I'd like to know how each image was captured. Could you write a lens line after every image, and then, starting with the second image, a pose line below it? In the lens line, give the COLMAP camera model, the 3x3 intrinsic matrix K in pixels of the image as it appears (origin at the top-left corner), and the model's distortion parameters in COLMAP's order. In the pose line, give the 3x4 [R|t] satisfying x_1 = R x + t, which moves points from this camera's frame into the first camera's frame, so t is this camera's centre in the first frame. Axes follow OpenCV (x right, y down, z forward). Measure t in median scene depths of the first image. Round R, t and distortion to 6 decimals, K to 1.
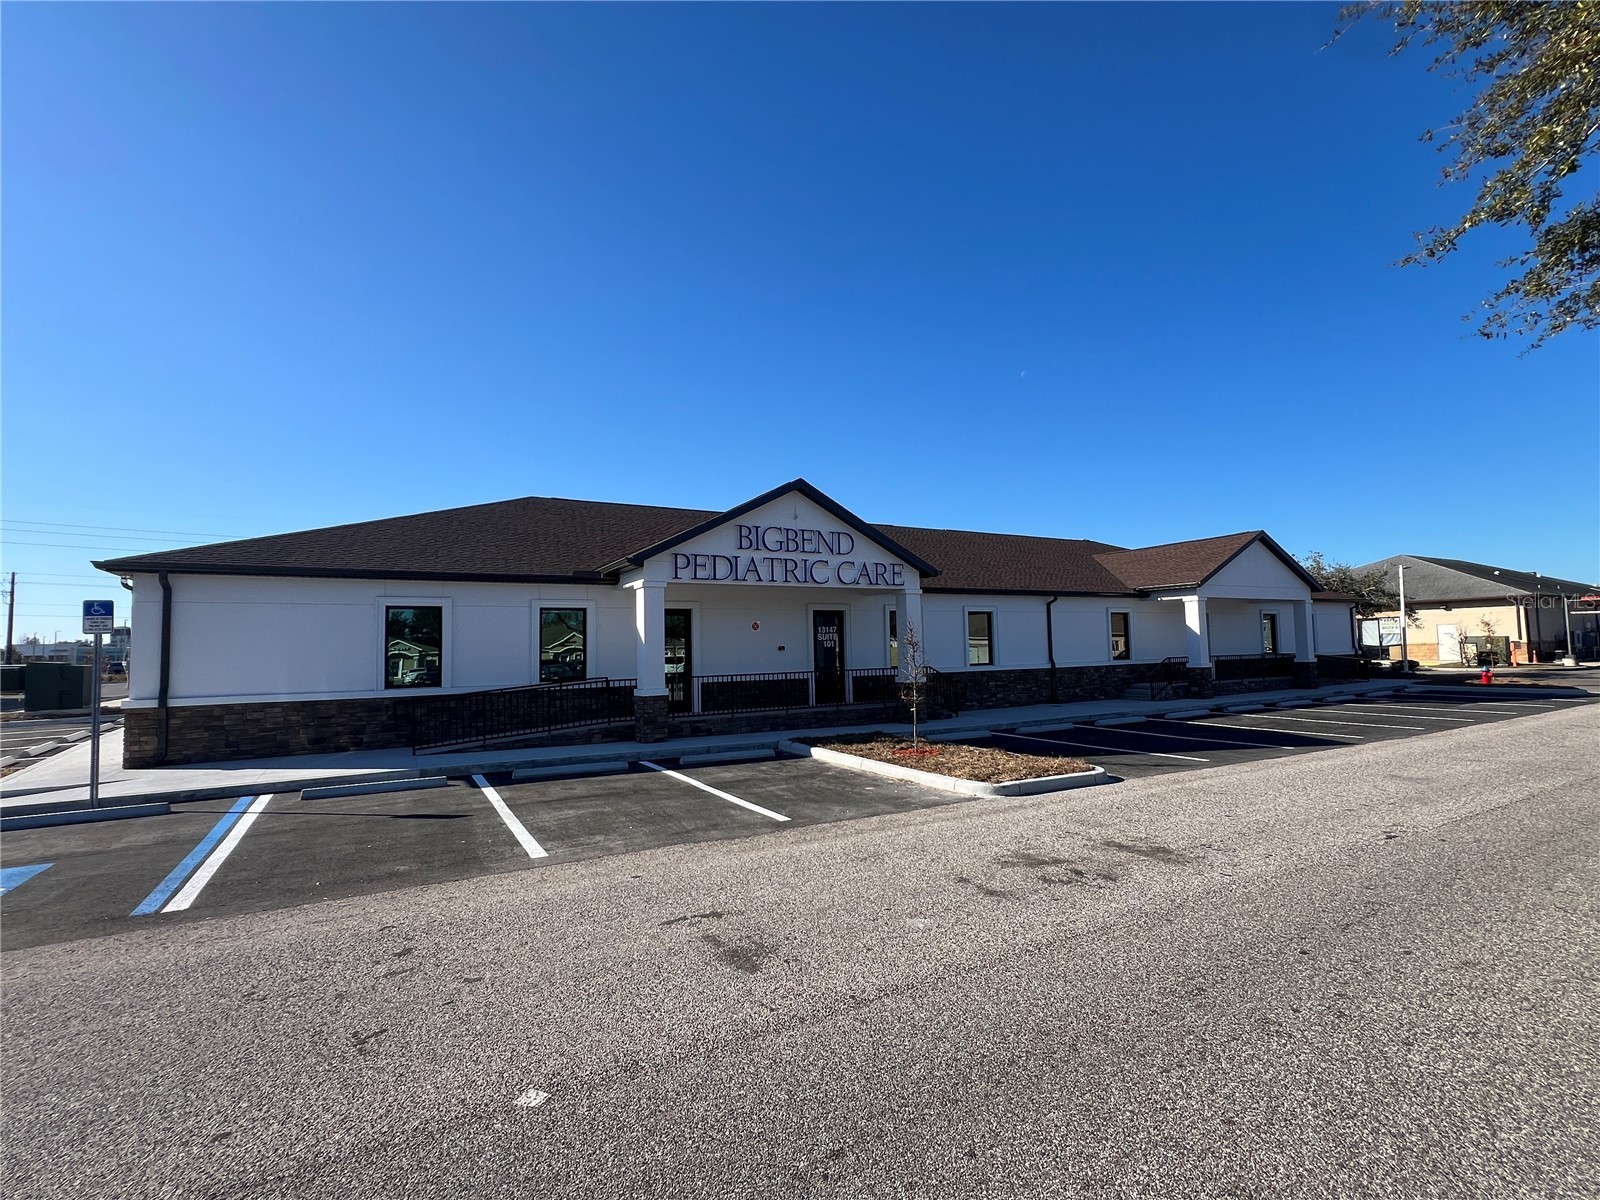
lens RADIAL K [[689.7, 0, 800.9], [0, 689.7, 602.1], [0, 0, 1]] dist [-0.002285, -0.000025]
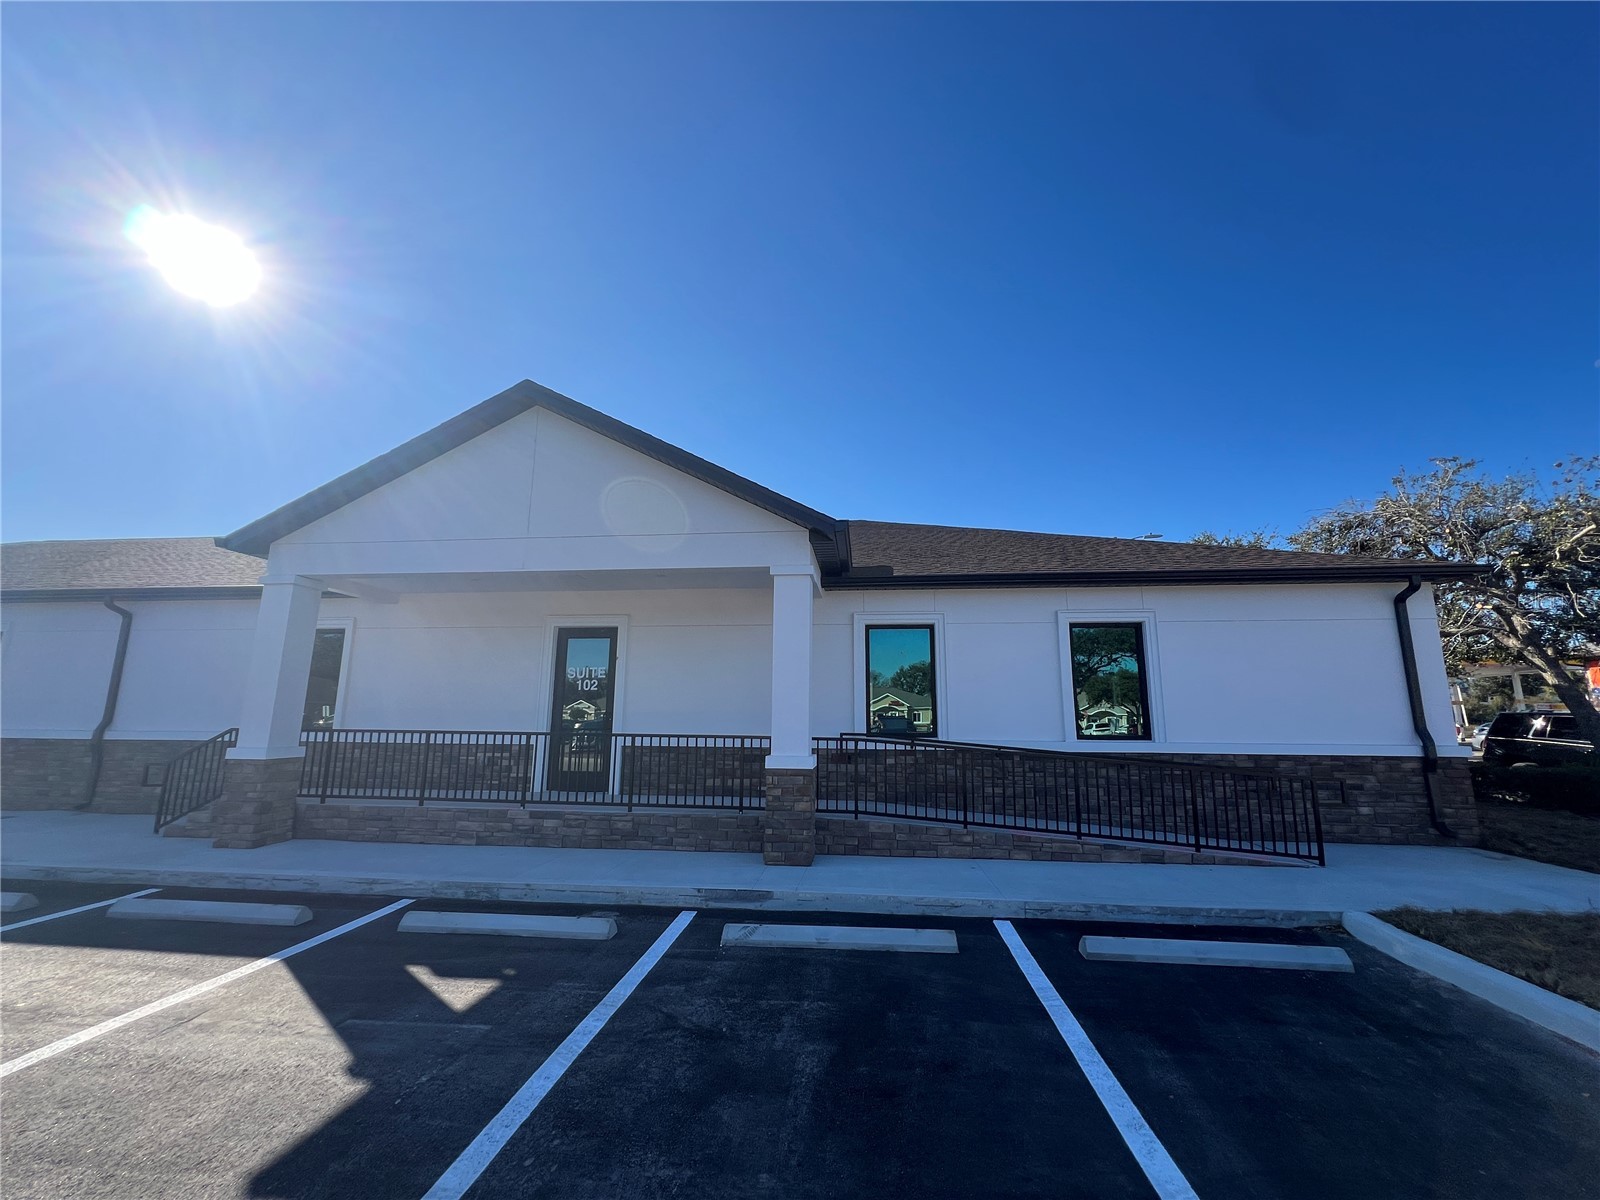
lens RADIAL K [[637.8, 0, 797.5], [0, 637.8, 600.2], [0, 0, 1]] dist [0.000131, -0.000034]
pose [[0.786650, -0.085629, -0.611432, 0.460805], [0.022206, 0.993619, -0.110585, 0.055416], [0.617000, 0.073414, 0.783531, 0.699312]]
